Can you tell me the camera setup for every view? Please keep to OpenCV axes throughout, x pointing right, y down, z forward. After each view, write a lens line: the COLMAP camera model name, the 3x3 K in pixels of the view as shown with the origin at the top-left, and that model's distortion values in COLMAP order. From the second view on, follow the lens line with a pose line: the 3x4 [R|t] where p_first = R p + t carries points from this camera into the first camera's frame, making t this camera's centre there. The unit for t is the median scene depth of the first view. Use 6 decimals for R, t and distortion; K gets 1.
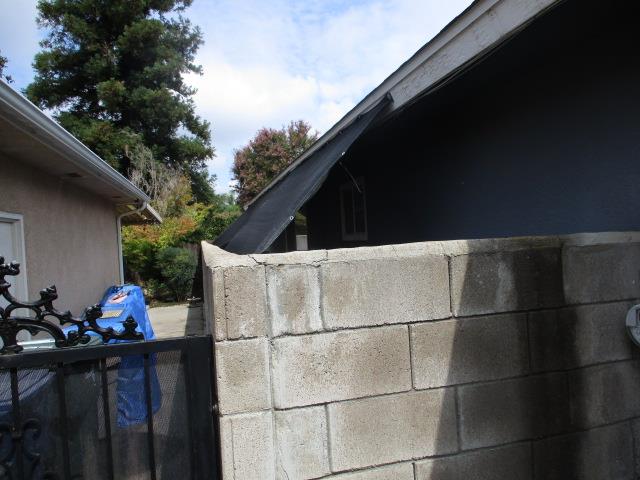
lens RADIAL K [[534.1, 0, 320.7], [0, 534.1, 243.7], [0, 0, 1]] dist [-0.013771, 0.000304]
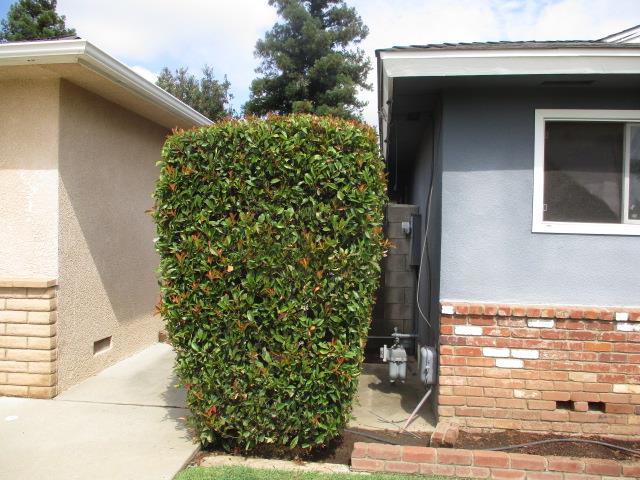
lens RADIAL K [[534.1, 0, 317.7], [0, 534.1, 241.5], [0, 0, 1]] dist [-0.013771, 0.000304]
pose [[0.945919, 0.075748, -0.315435, 0.085268], [-0.077693, 0.996957, 0.006425, 0.035240], [0.314962, 0.018430, 0.948925, -0.235798]]
